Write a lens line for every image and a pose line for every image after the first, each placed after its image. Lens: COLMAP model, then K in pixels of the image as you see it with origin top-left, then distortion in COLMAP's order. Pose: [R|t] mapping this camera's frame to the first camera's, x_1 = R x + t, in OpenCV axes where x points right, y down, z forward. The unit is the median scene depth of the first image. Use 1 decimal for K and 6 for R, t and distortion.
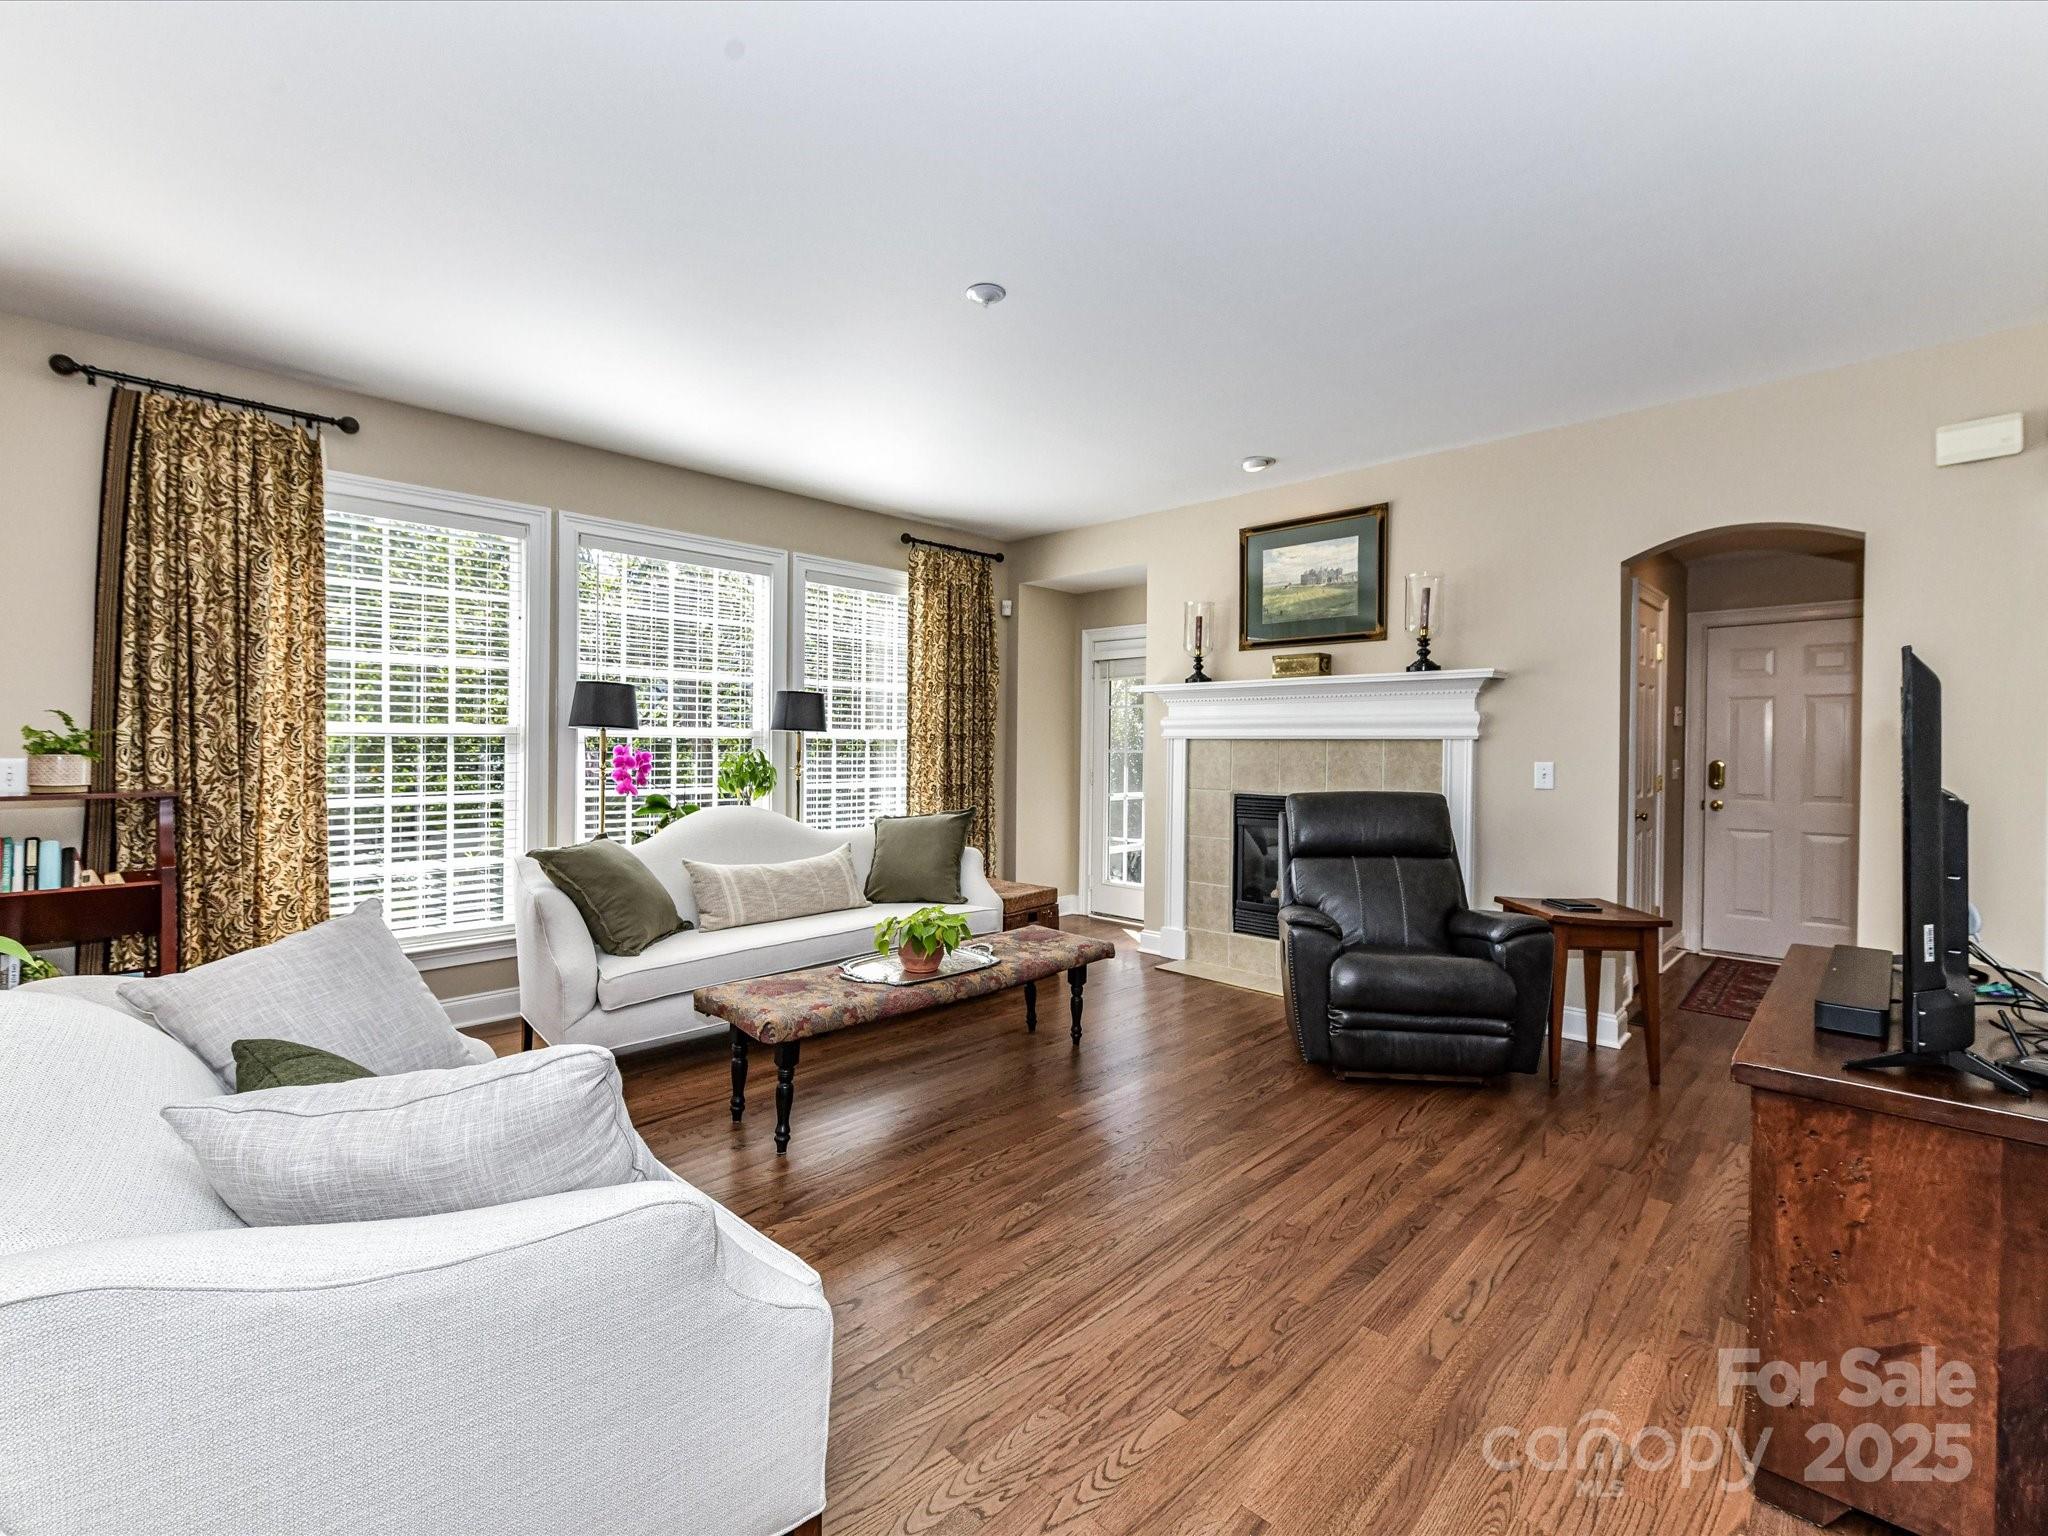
lens RADIAL K [[907.1, 0, 1031.7], [0, 907.1, 755.8], [0, 0, 1]] dist [-0.001727, -0.000814]
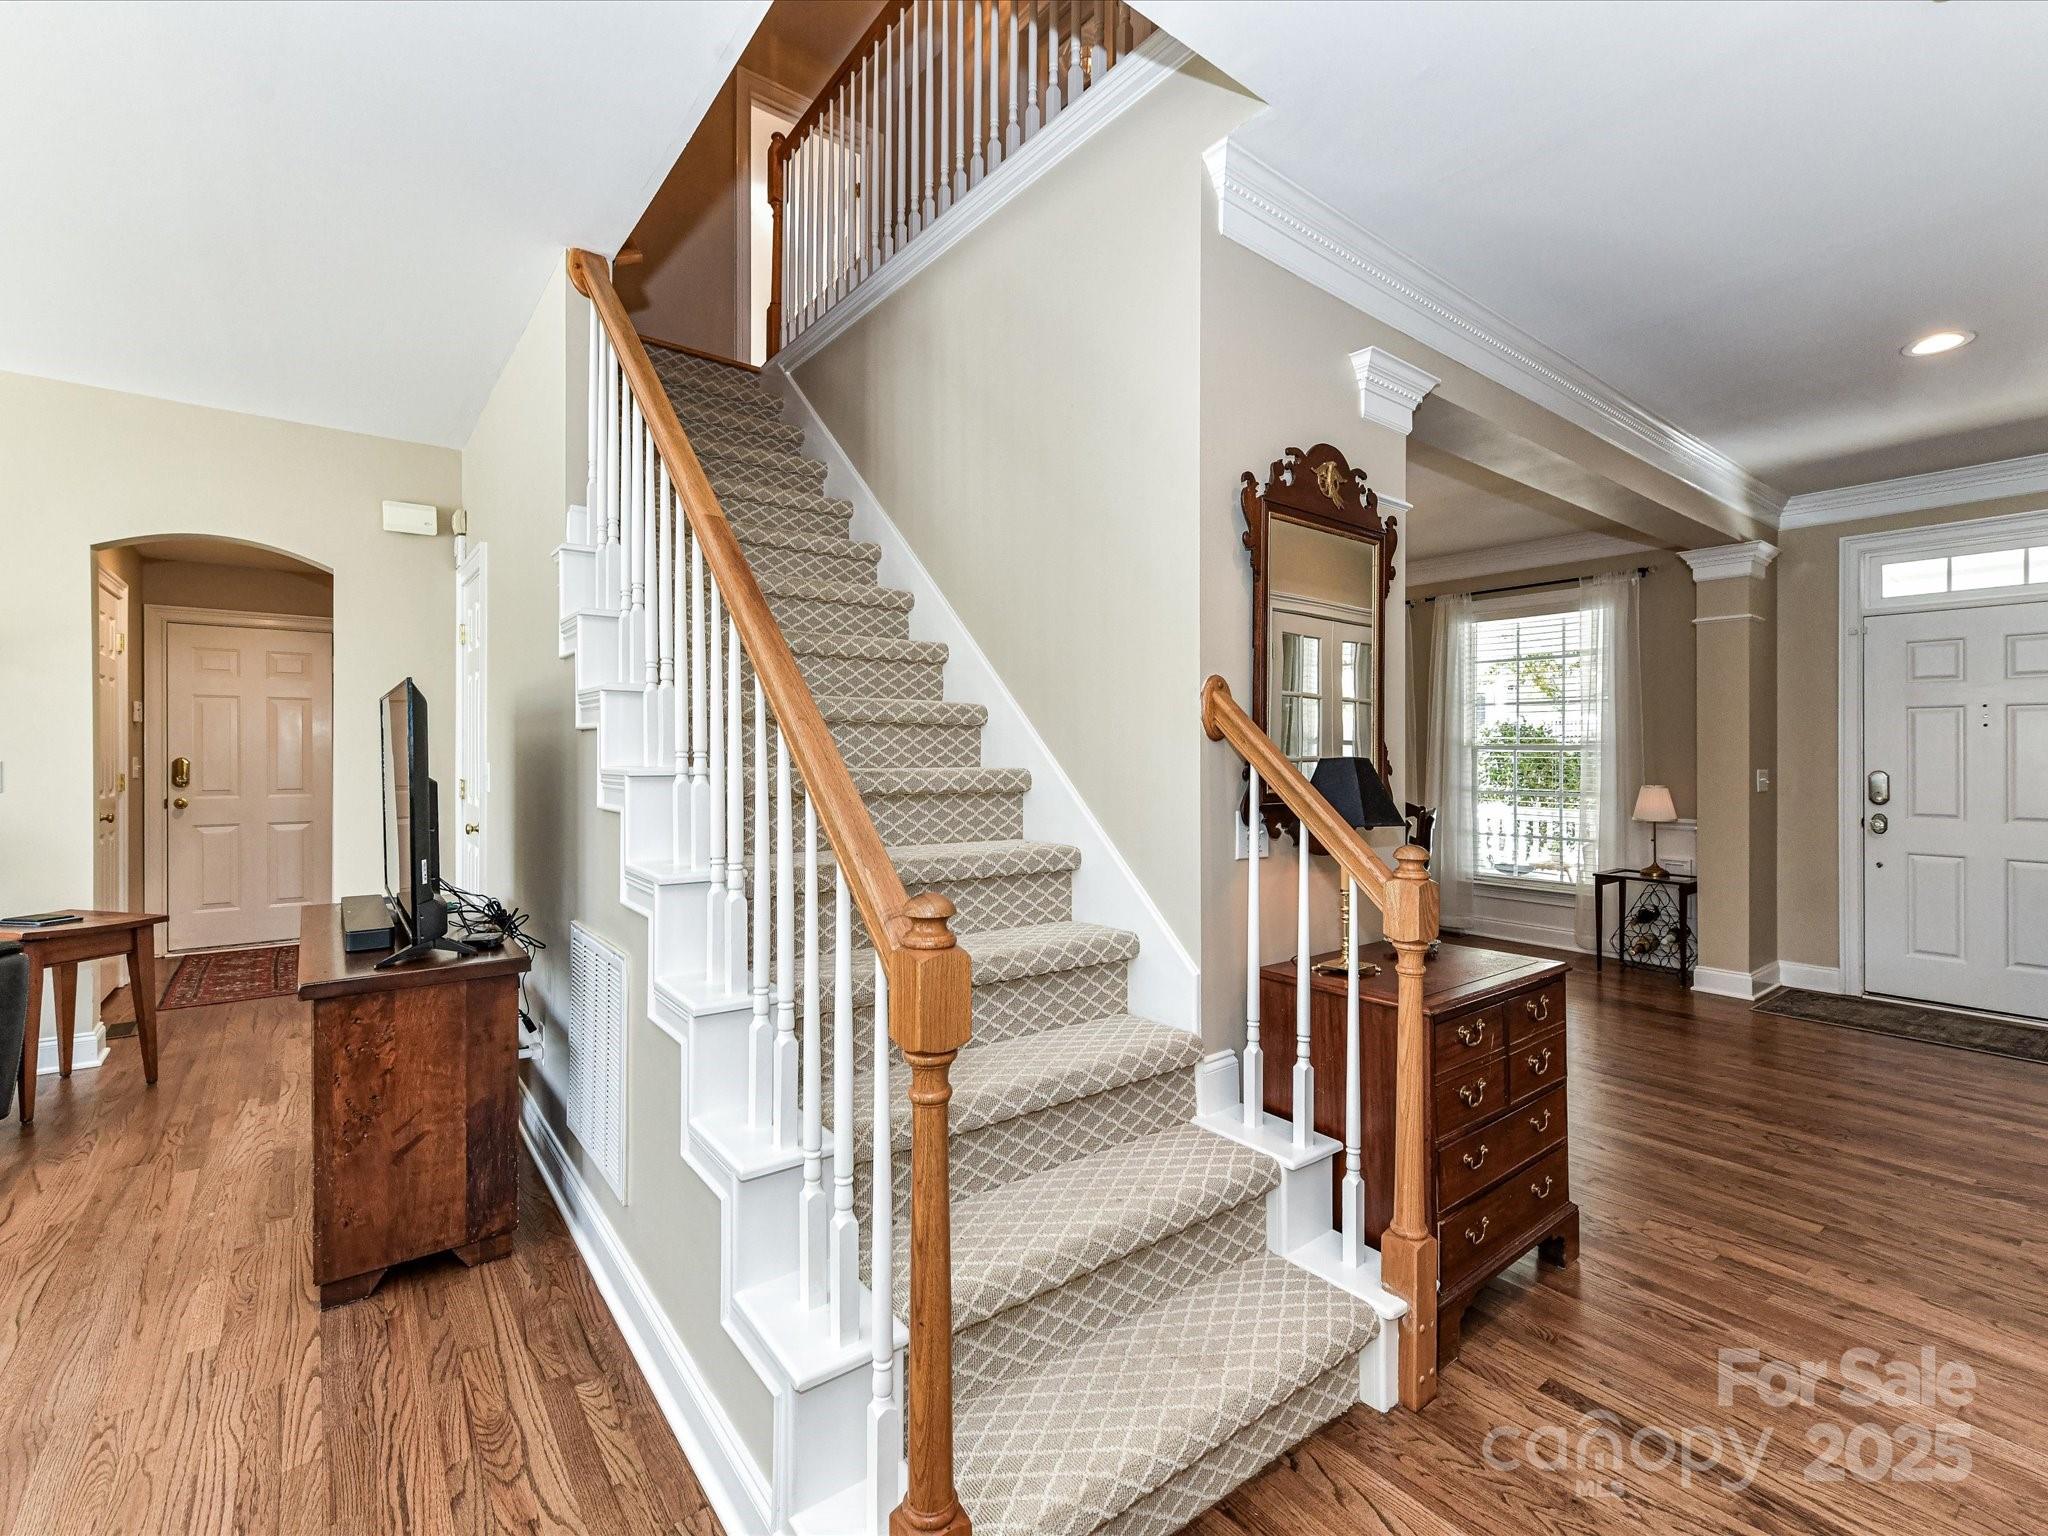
lens RADIAL K [[907.1, 0, 1025.0], [0, 907.1, 759.9], [0, 0, 1]] dist [-0.001727, -0.000814]
pose [[0.143551, -0.011807, 0.989573, -0.242290], [0.005390, 0.999923, 0.011149, 0.004015], [-0.989628, 0.003733, 0.143603, -0.146057]]
